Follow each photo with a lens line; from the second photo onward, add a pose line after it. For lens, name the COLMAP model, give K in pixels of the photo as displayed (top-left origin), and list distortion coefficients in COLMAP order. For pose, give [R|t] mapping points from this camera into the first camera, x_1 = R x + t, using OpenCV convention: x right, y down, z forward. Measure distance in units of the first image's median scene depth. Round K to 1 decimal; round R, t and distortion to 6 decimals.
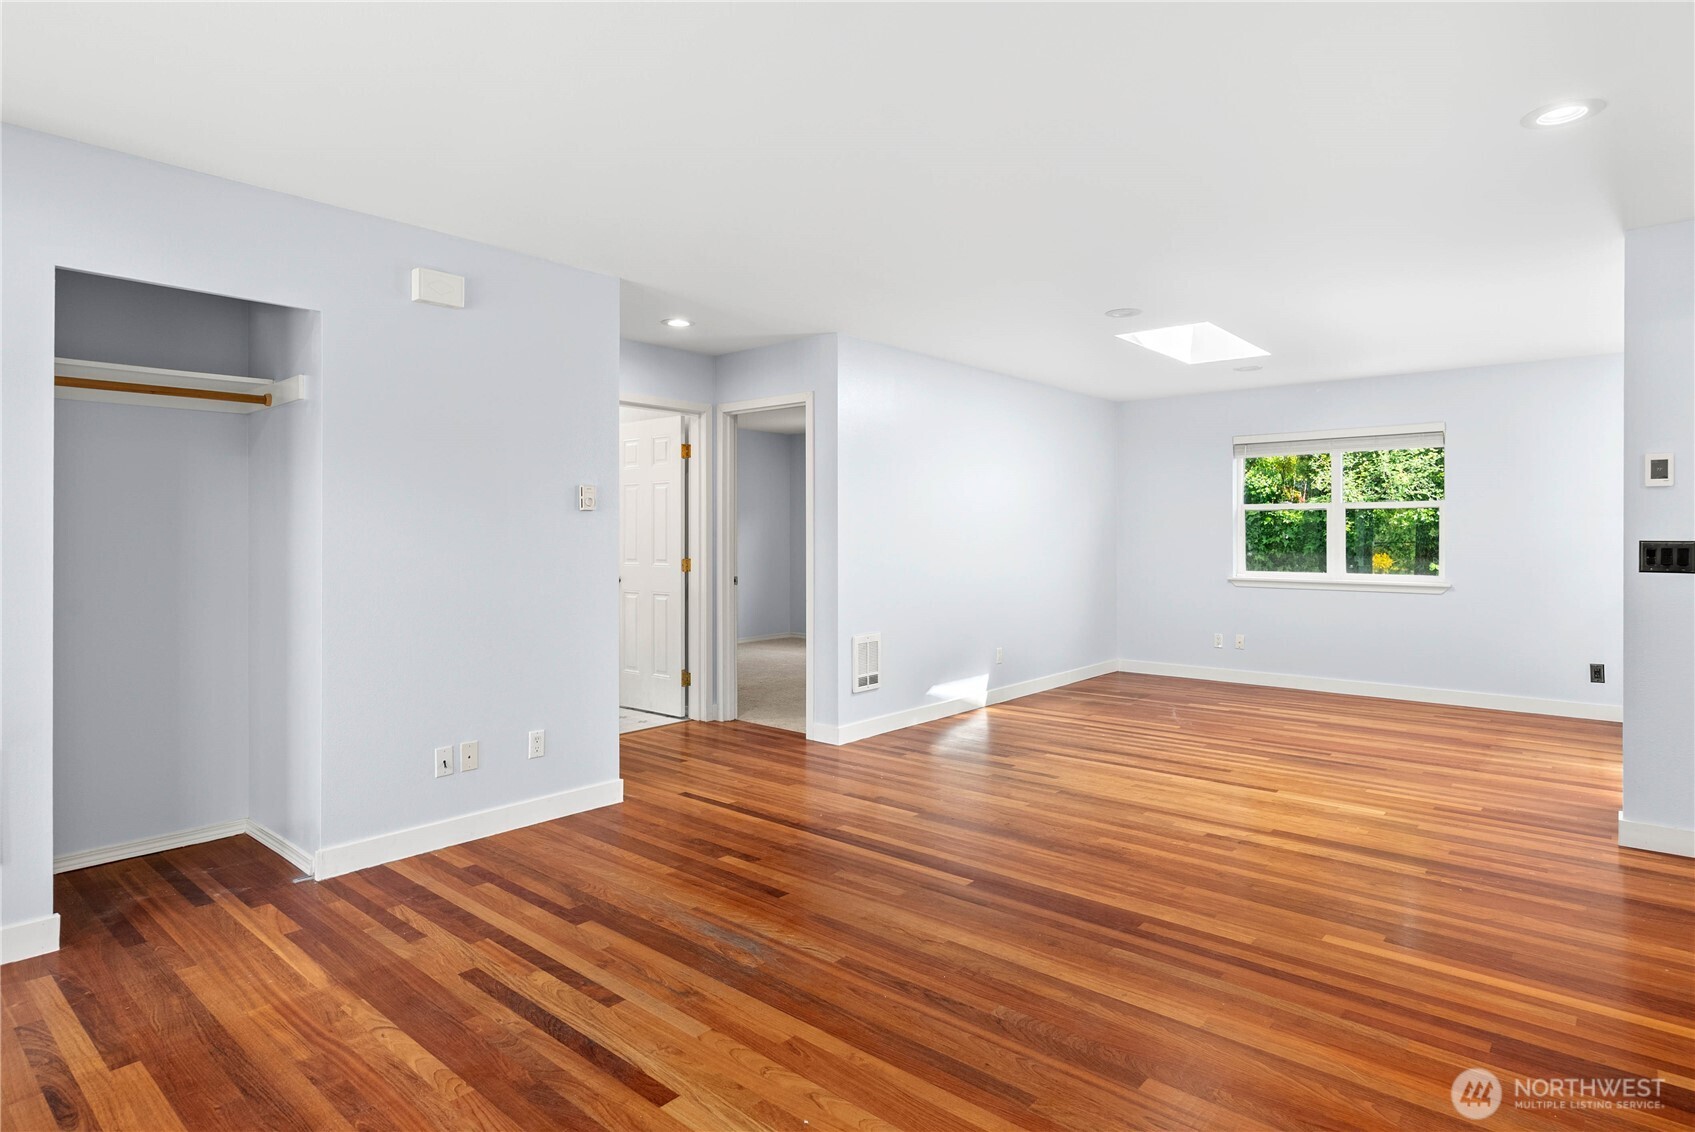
lens RADIAL K [[909.4, 0, 844.3], [0, 909.4, 552.7], [0, 0, 1]] dist [0.000125, 0.005191]
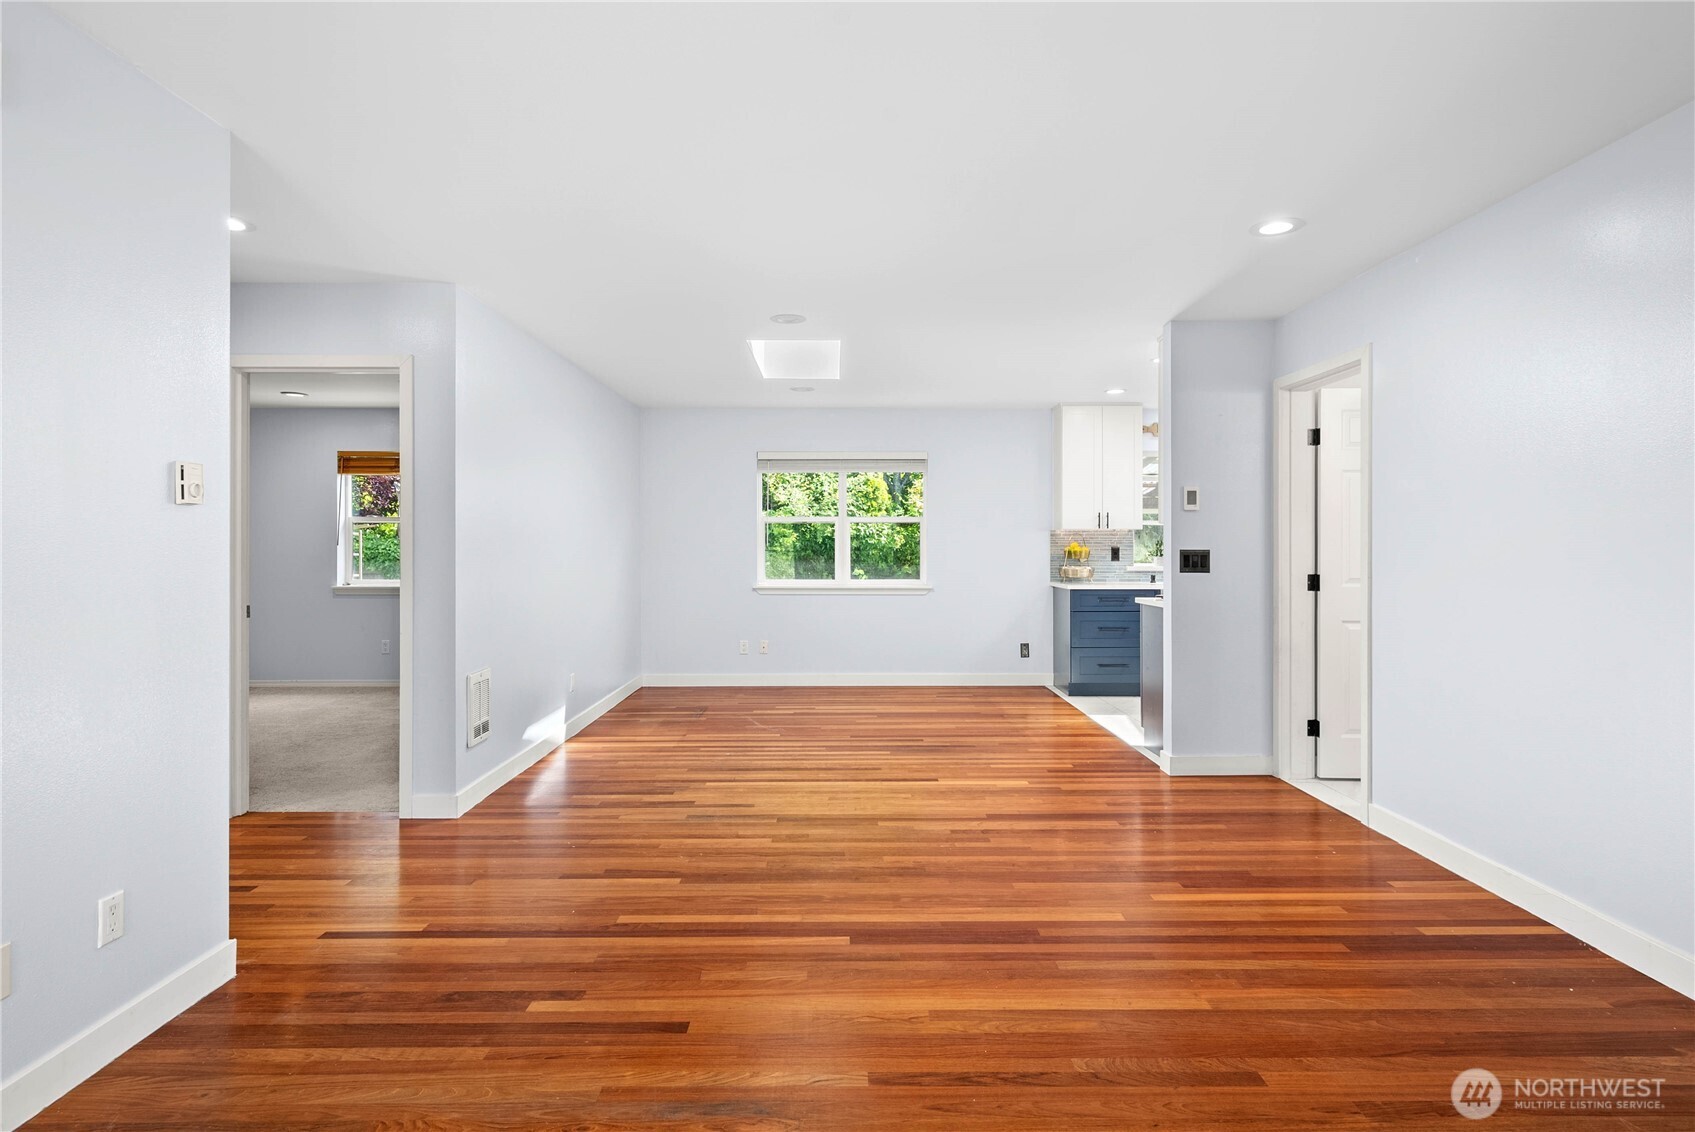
lens RADIAL K [[909.4, 0, 846.5], [0, 909.4, 561.0], [0, 0, 1]] dist [0.000125, 0.005191]
pose [[0.755112, -0.011729, 0.655491, -0.364891], [0.013468, 0.999906, 0.002377, -0.005569], [-0.655457, 0.007033, 0.755200, 0.278306]]
